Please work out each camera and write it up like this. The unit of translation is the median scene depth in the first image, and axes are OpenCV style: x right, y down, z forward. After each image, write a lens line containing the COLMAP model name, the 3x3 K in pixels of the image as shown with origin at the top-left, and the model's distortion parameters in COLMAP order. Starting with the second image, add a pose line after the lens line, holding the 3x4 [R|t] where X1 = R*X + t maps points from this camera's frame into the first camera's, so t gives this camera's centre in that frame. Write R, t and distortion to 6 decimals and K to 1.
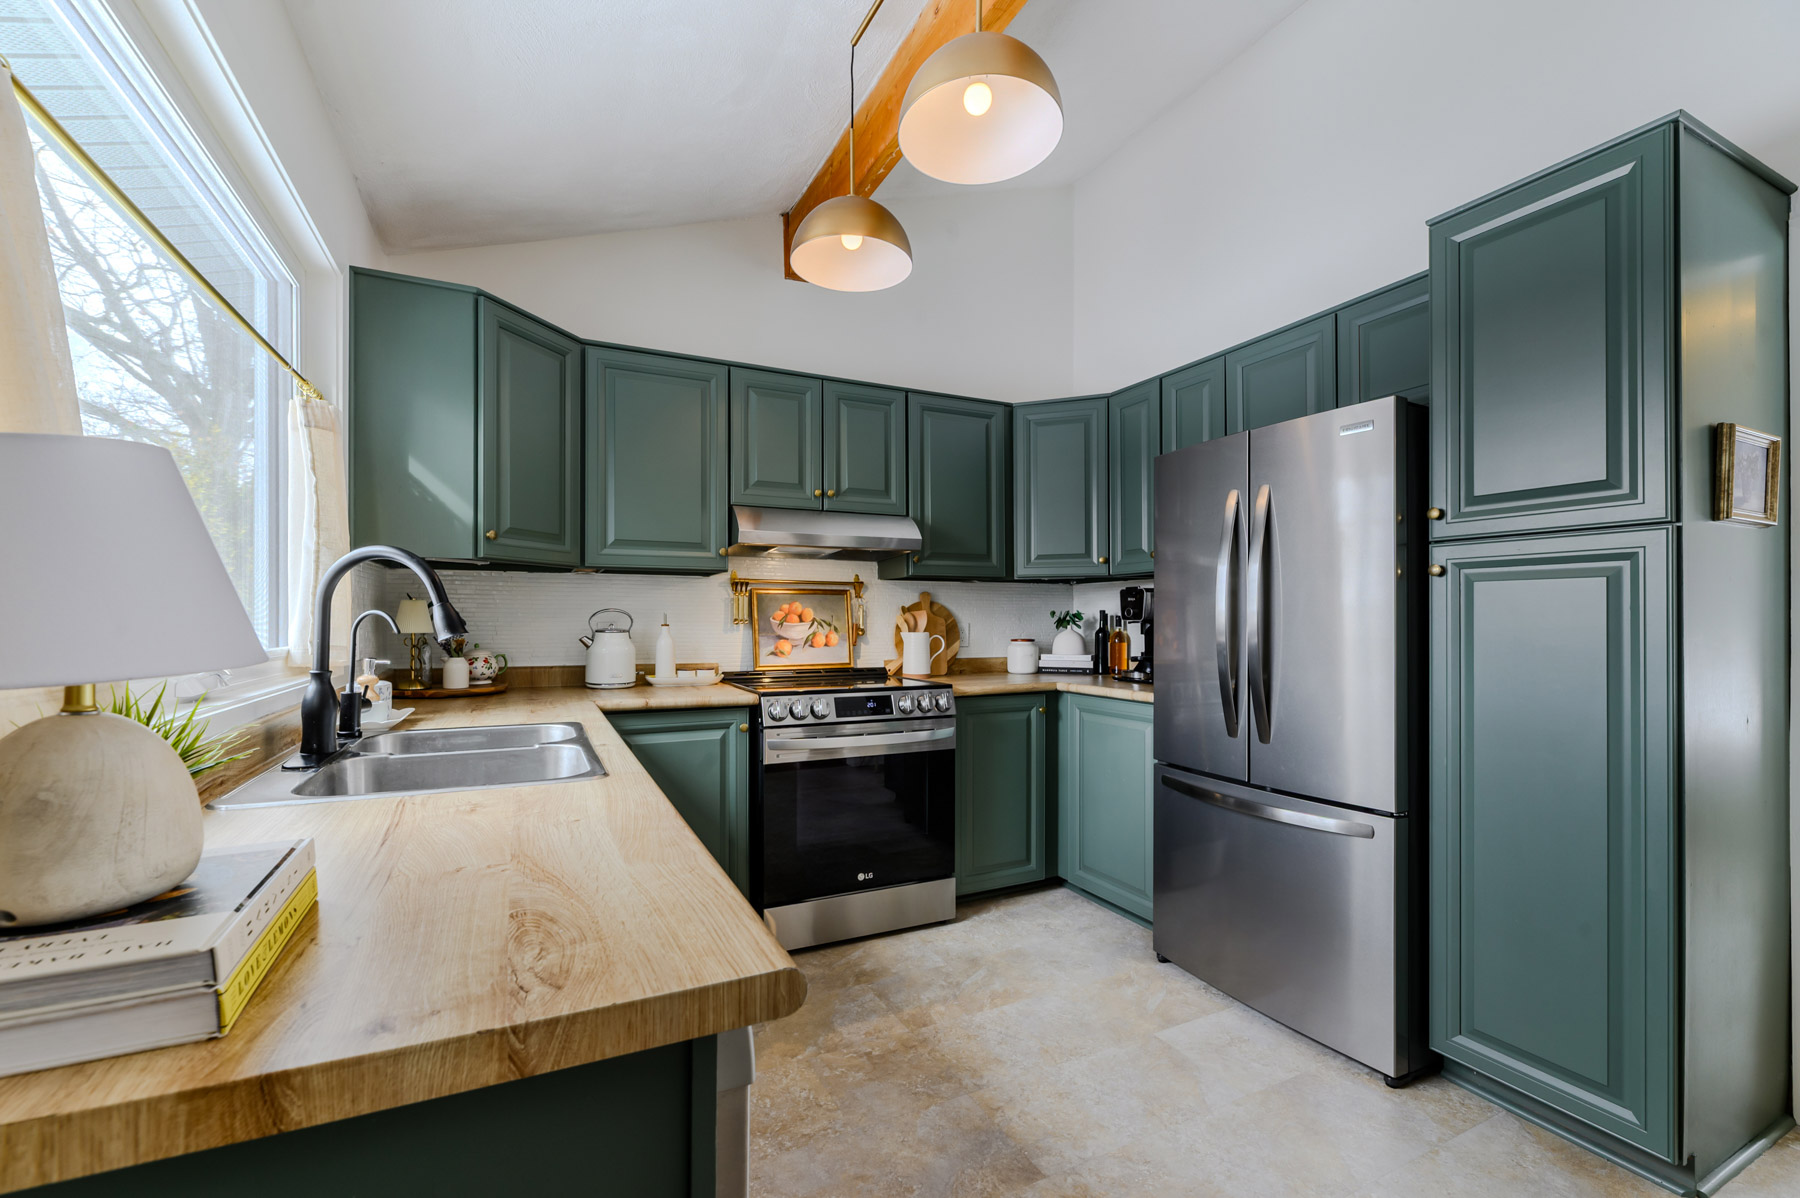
lens RADIAL K [[740.8, 0, 886.0], [0, 740.8, 614.5], [0, 0, 1]] dist [0.000489, -0.000393]
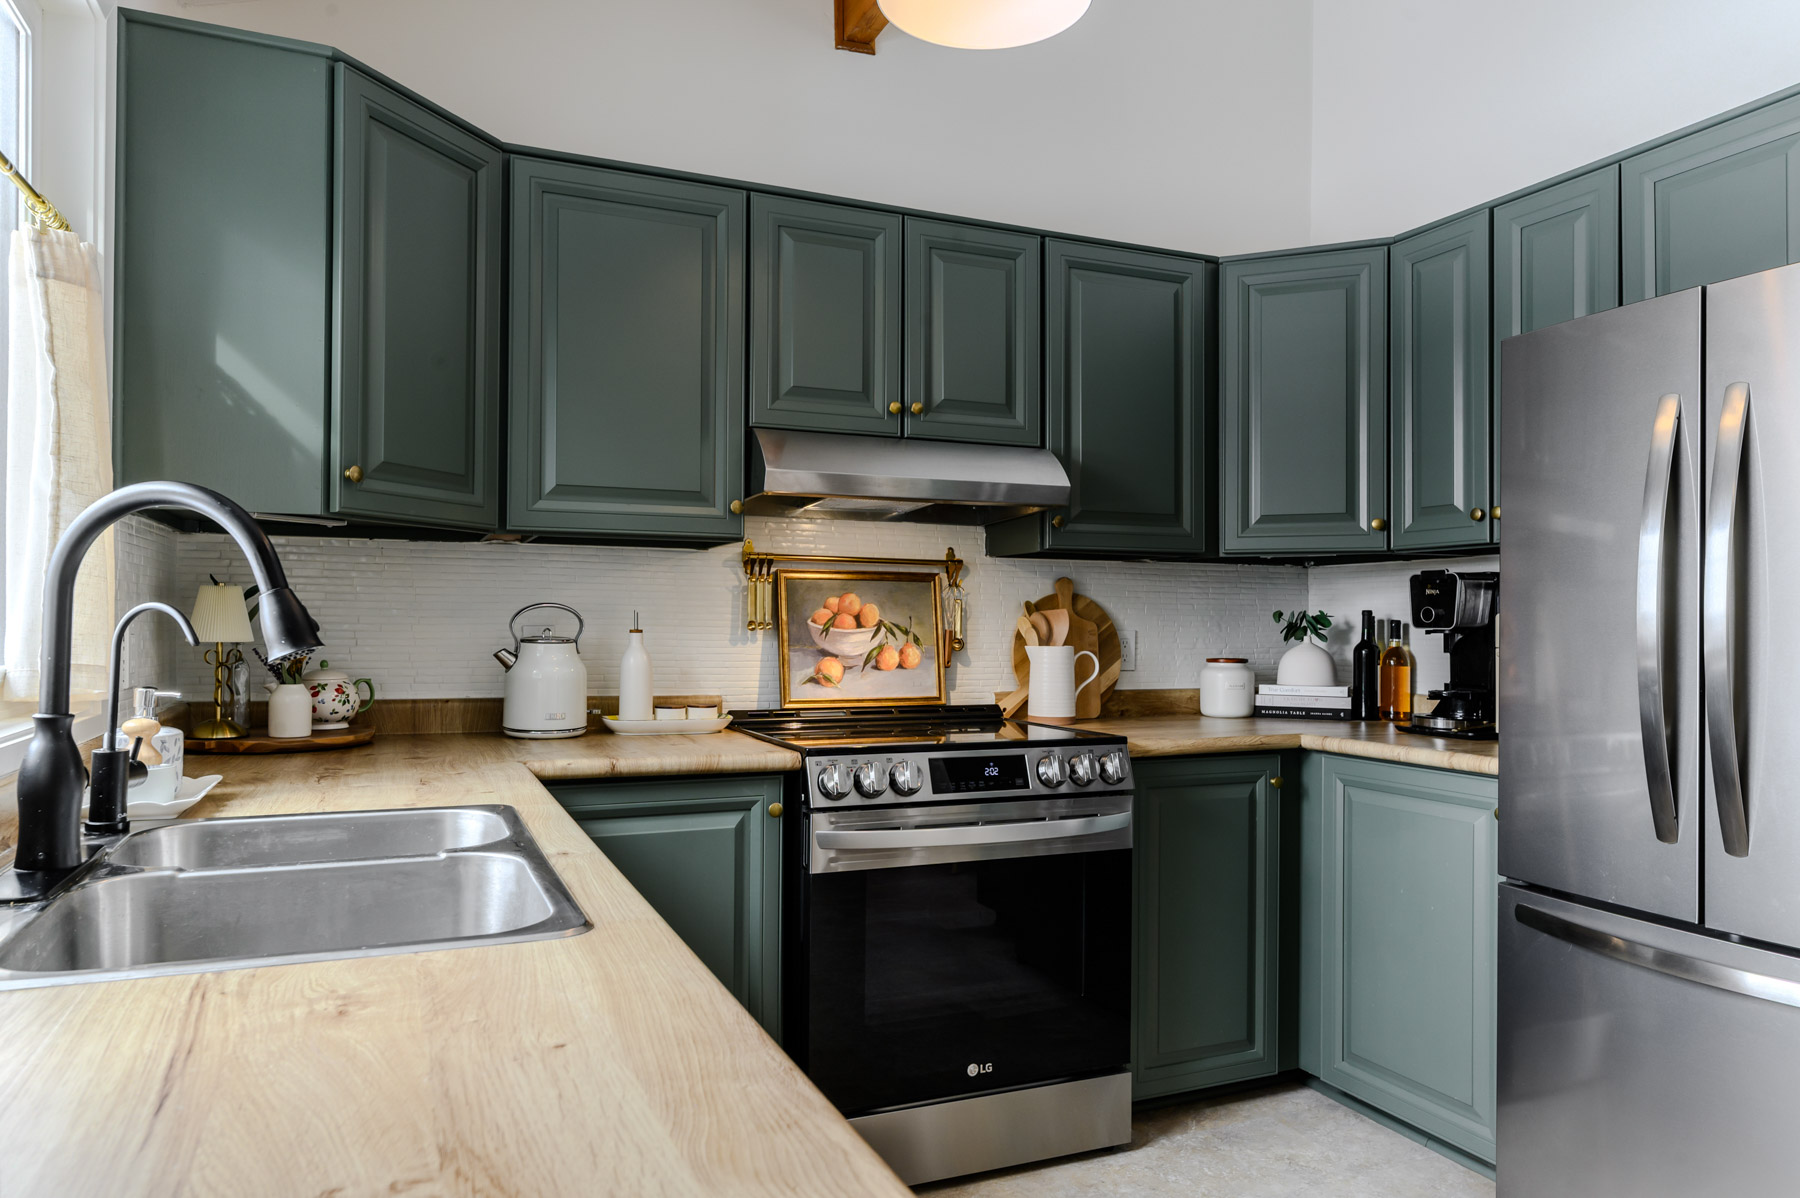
lens RADIAL K [[1156.1, 0, 889.5], [0, 1156.1, 608.9], [0, 0, 1]] dist [-0.001674, 0.003833]
pose [[0.999143, 0.006464, -0.040872, -0.061605], [-0.006669, 0.999966, -0.004890, -0.000064], [0.040839, 0.005158, 0.999152, 0.092804]]
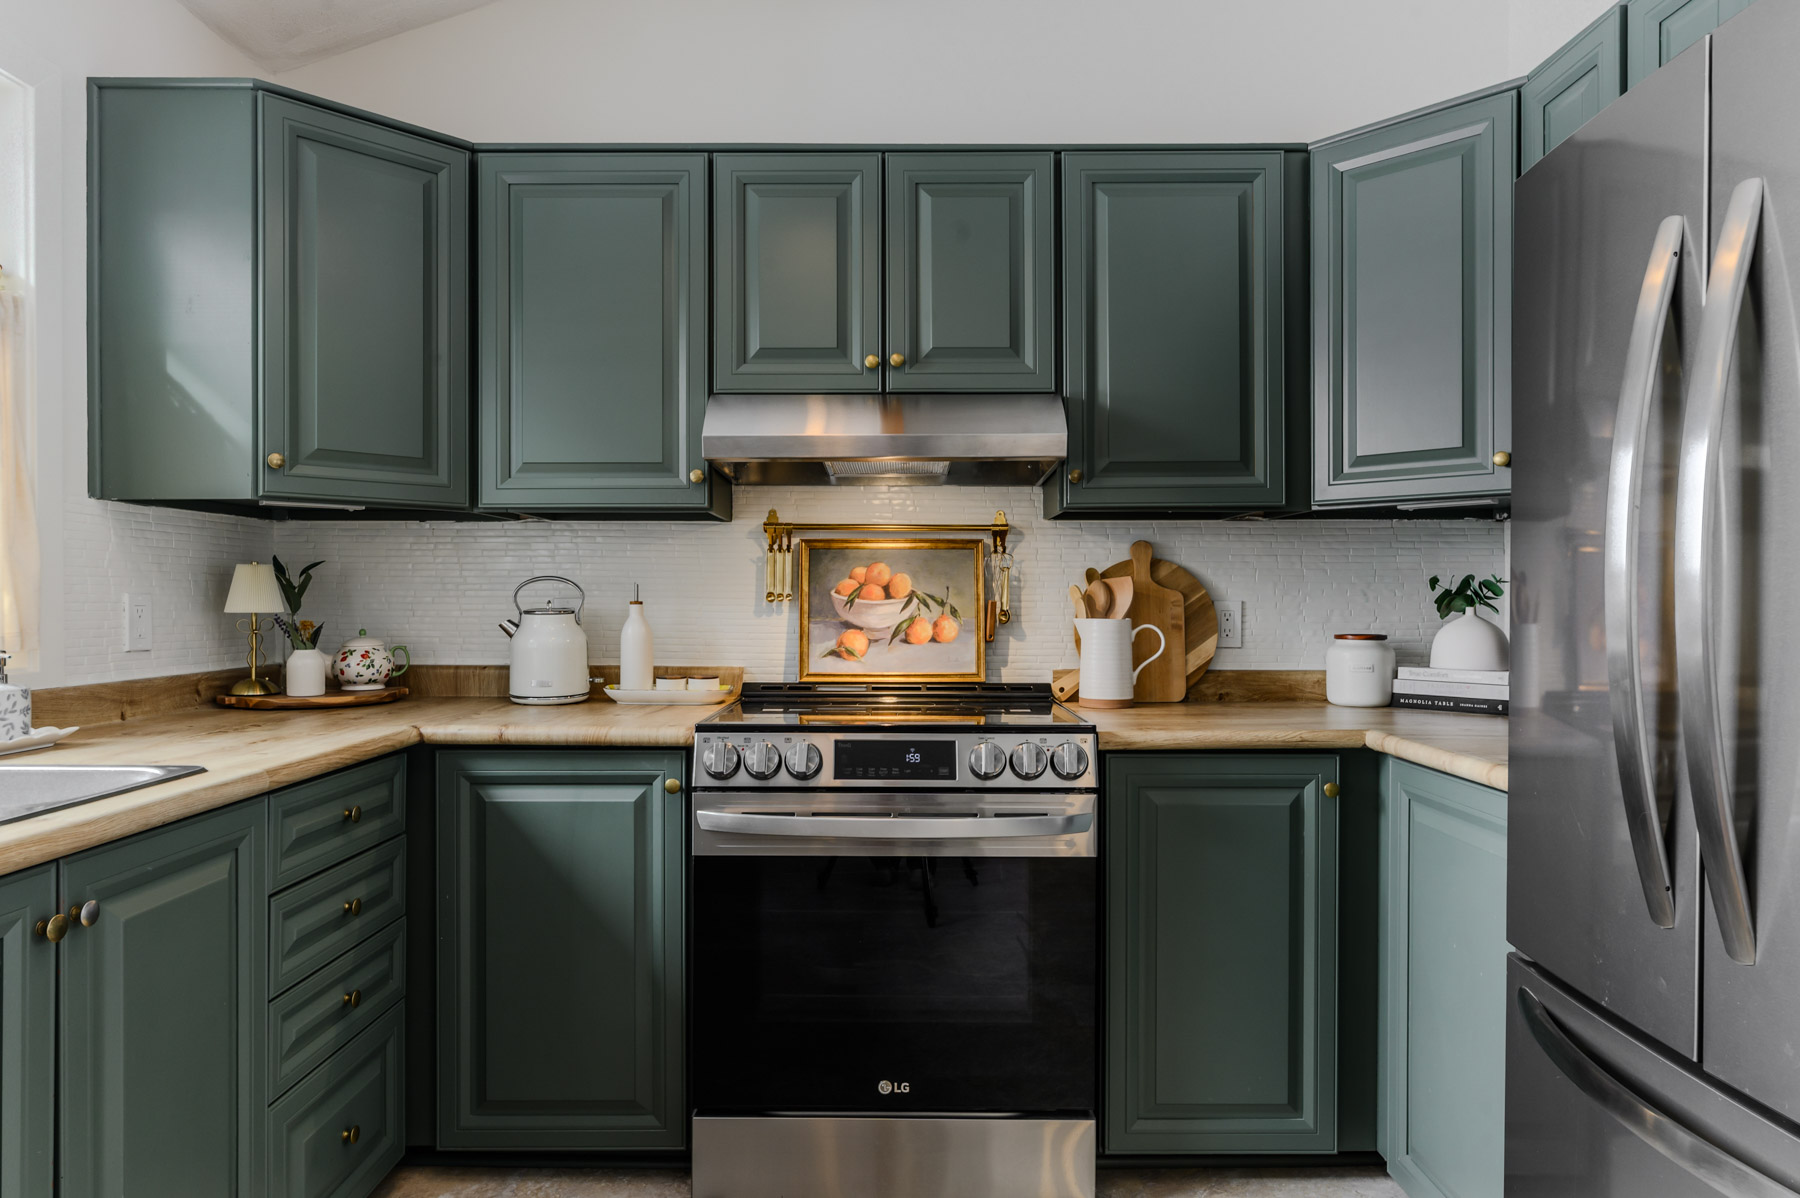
lens RADIAL K [[1084.6, 0, 909.5], [0, 1084.6, 599.0], [0, 0, 1]] dist [0.001156, -0.000592]
pose [[0.903119, 0.001830, -0.429387, 0.296408], [0.001771, 0.999967, 0.007986, 0.004904], [0.429388, -0.007973, 0.903085, 0.309898]]
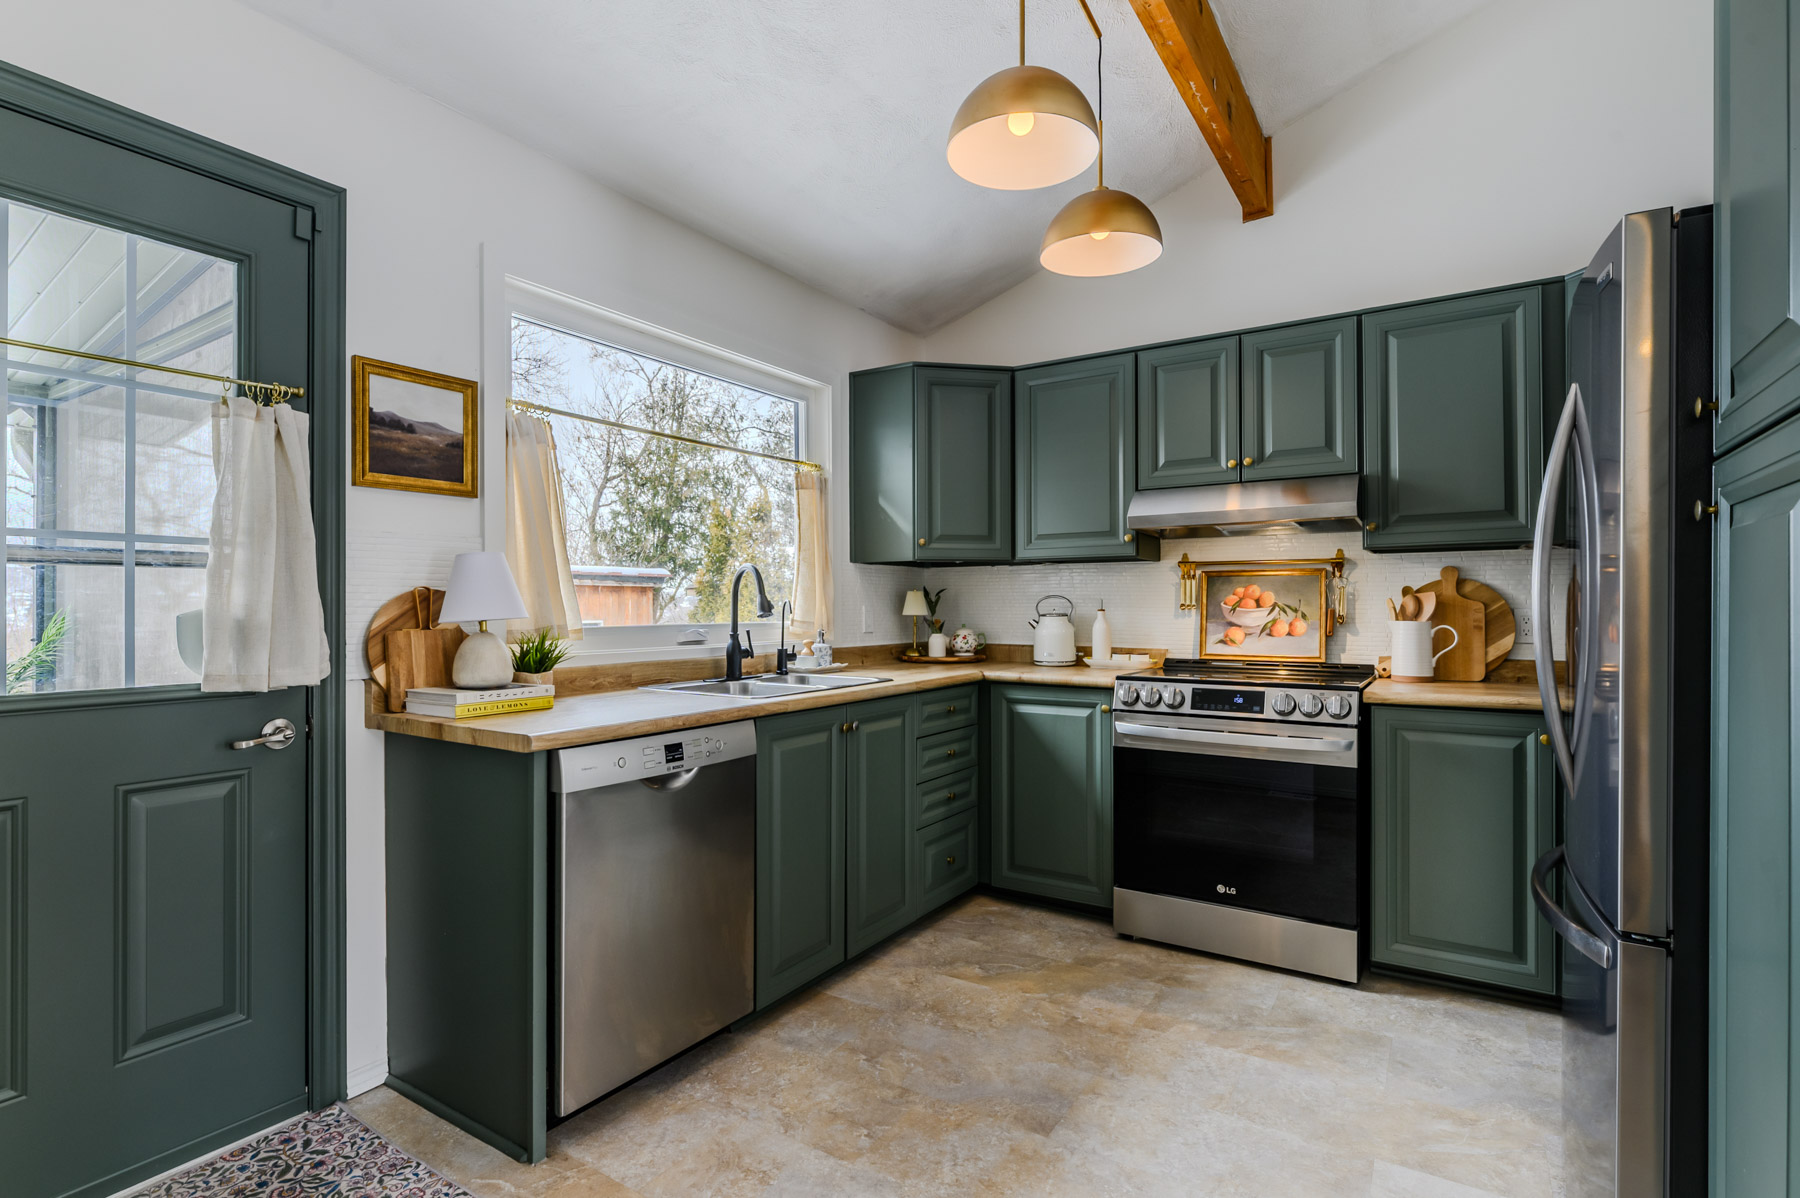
lens RADIAL K [[893.2, 0, 899.8], [0, 893.2, 603.3], [0, 0, 1]] dist [0.004157, 0.000297]
pose [[0.523516, -0.003977, -0.852006, 0.665076], [0.007134, 0.999975, -0.000285, 0.003105], [0.851986, -0.005929, 0.523531, 0.093331]]
